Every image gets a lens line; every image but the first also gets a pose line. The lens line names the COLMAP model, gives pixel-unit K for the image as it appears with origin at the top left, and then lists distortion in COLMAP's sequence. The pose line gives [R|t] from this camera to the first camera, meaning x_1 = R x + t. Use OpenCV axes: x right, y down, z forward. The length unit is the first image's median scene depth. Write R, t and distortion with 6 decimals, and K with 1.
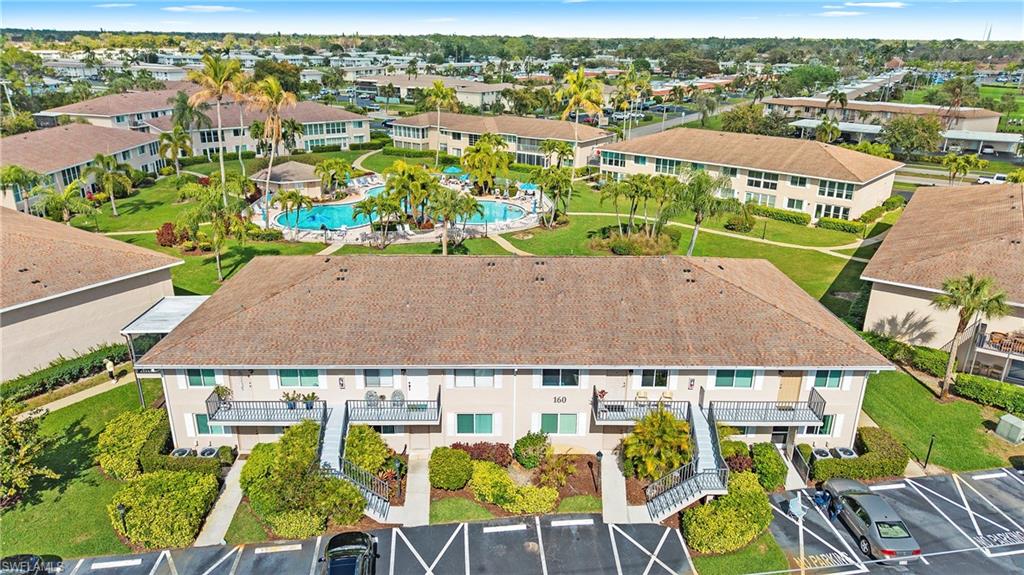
lens RADIAL K [[682.5, 0, 512.7], [0, 682.5, 298.7], [0, 0, 1]] dist [0.031409, -0.032399]
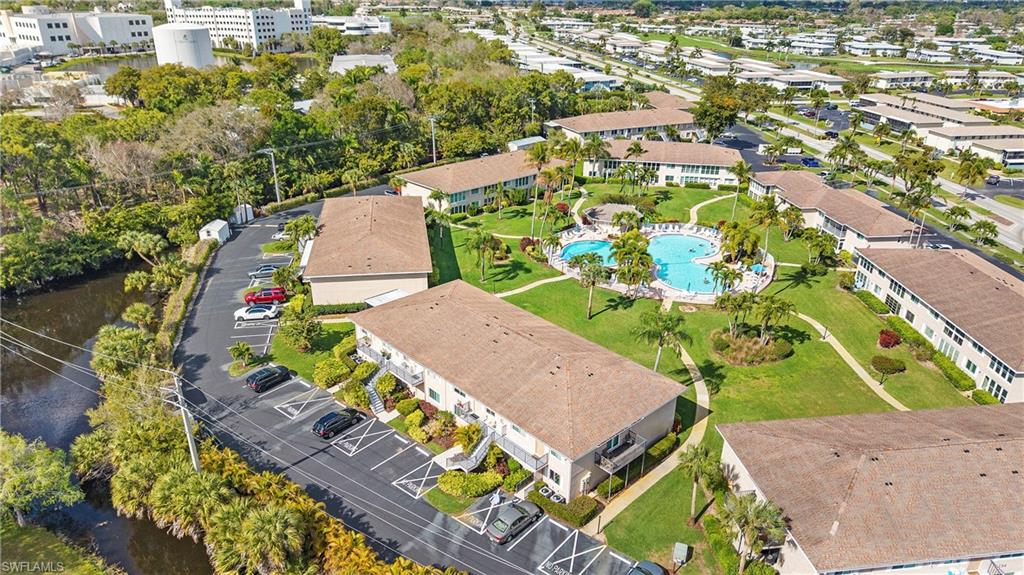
lens RADIAL K [[682.5, 0, 512.7], [0, 682.5, 298.7], [0, 0, 1]] dist [0.031409, -0.032399]
pose [[0.674417, 0.310292, -0.669986, 0.626162], [-0.270939, 0.948110, 0.166369, -0.226515], [0.686843, 0.069323, 0.723492, -0.161993]]
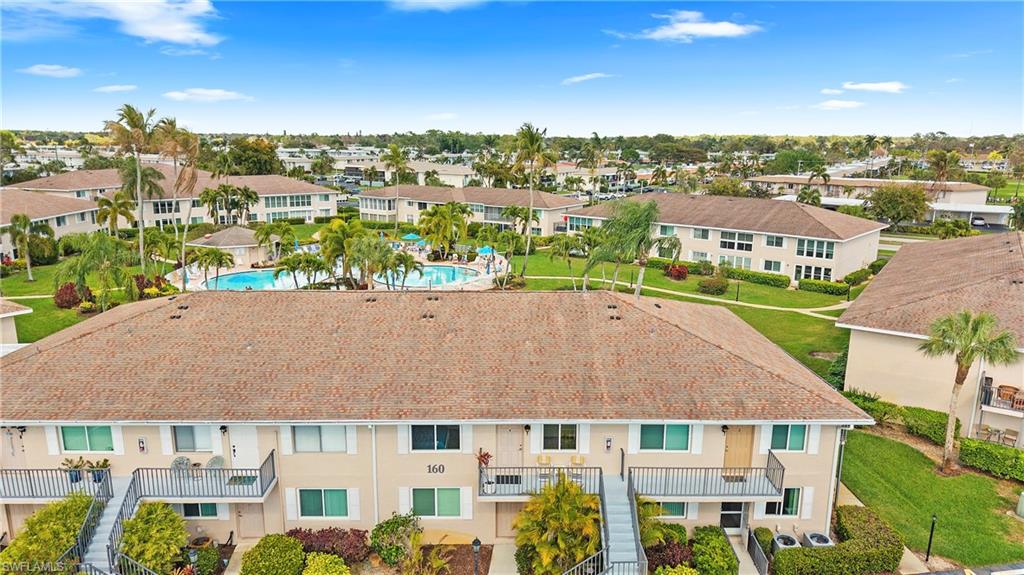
lens RADIAL K [[682.5, 0, 512.7], [0, 682.5, 298.7], [0, 0, 1]] dist [0.031409, -0.032399]
pose [[0.999990, -0.003929, -0.002014, 0.068663], [0.003626, 0.991117, -0.132946, 0.027759], [0.002519, 0.132937, 0.991121, 0.099456]]
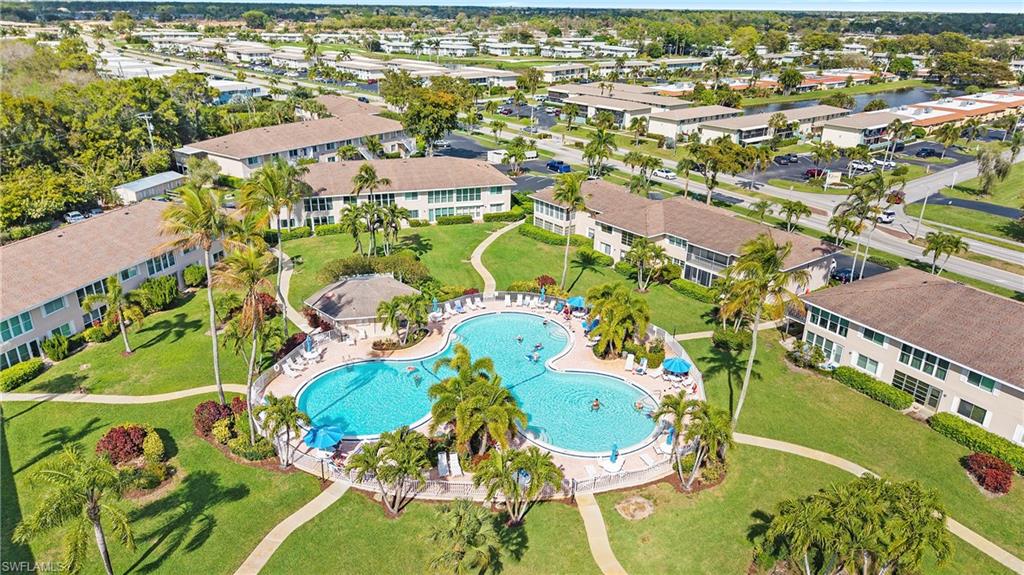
lens RADIAL K [[682.5, 0, 512.7], [0, 682.5, 298.7], [0, 0, 1]] dist [0.031409, -0.032399]
pose [[0.951599, 0.122256, -0.281979, 0.056892], [-0.112322, 0.992352, 0.051195, -0.279533], [0.286082, -0.017045, 0.958054, 0.384204]]
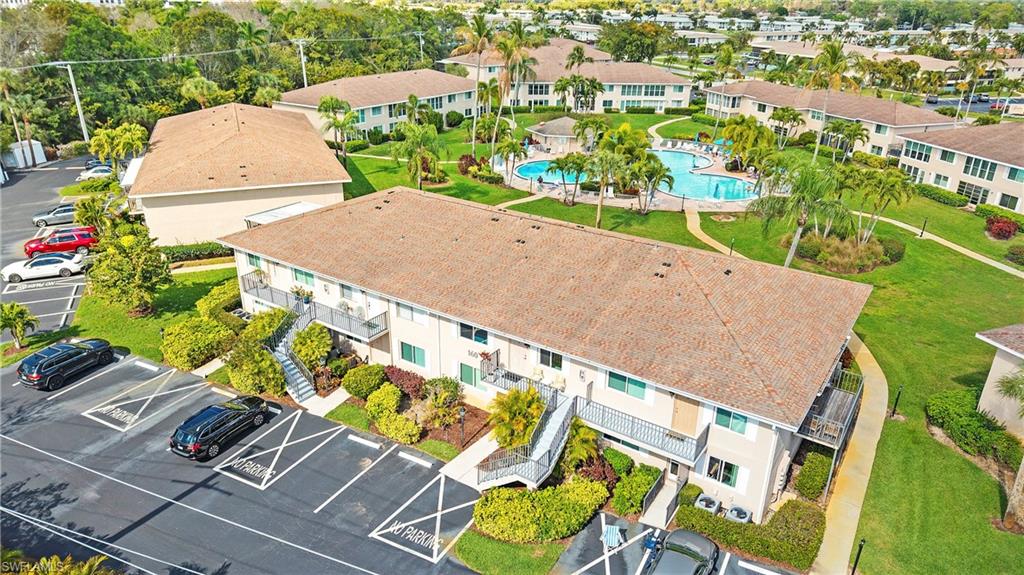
lens RADIAL K [[682.5, 0, 512.7], [0, 682.5, 298.7], [0, 0, 1]] dist [0.031409, -0.032399]
pose [[0.817187, 0.236649, -0.525550, 0.280961], [-0.211939, 0.971316, 0.107824, -0.025317], [0.535992, 0.023272, 0.843902, 0.068803]]
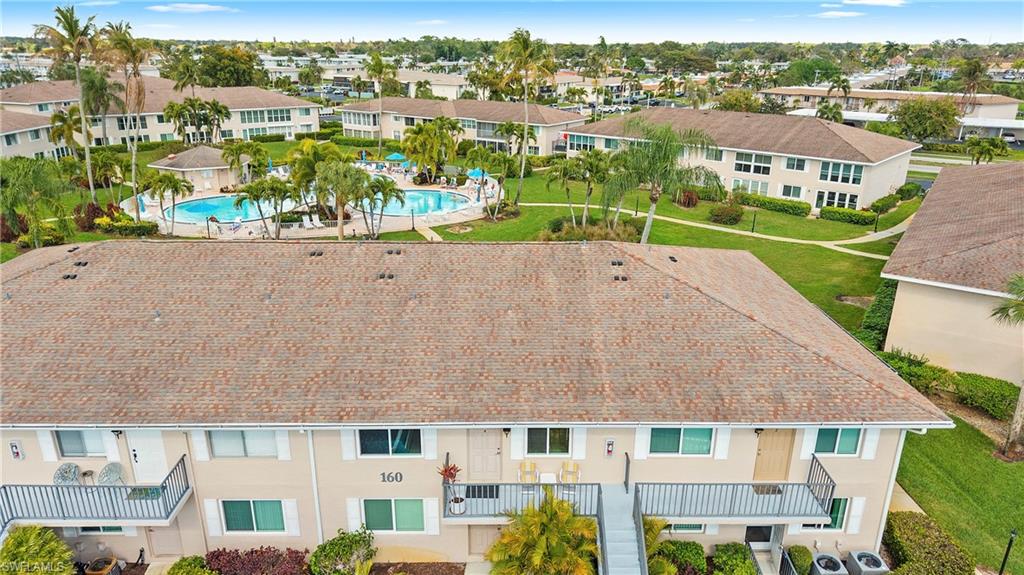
lens RADIAL K [[682.5, 0, 512.7], [0, 682.5, 298.7], [0, 0, 1]] dist [0.031409, -0.032399]
pose [[0.999992, -0.003050, -0.002567, 0.077805], [0.003025, 0.999949, -0.009655, -0.000588], [0.002596, 0.009647, 0.999950, 0.174833]]
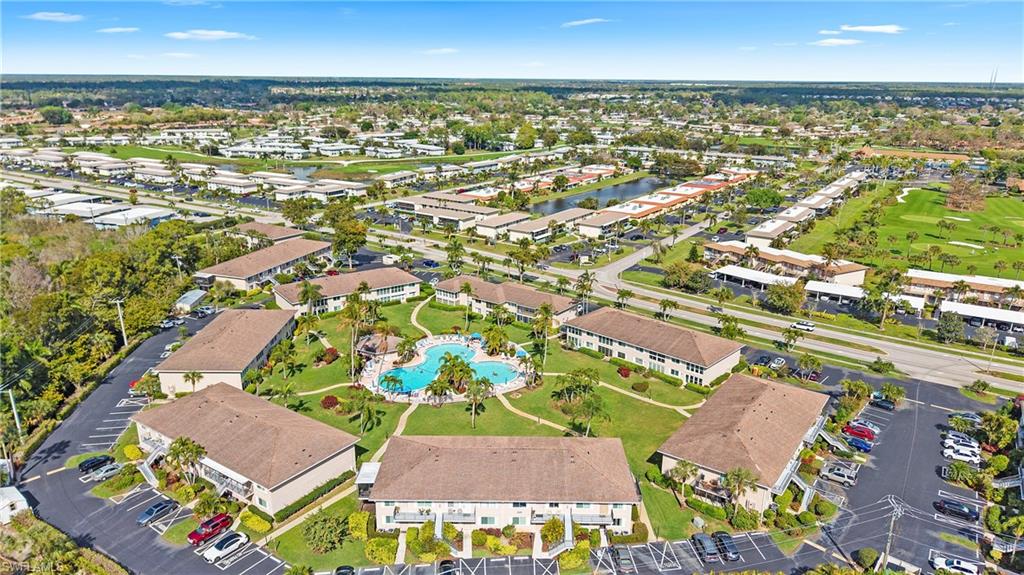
lens RADIAL K [[676.1, 0, 510.9], [0, 676.1, 308.4], [0, 0, 1]] dist [0.076184, -0.116564]
pose [[0.999686, 0.004540, -0.024624, 0.043150], [-0.005458, 0.999287, -0.037348, -0.244990], [0.024437, 0.037471, 0.998999, -0.758672]]
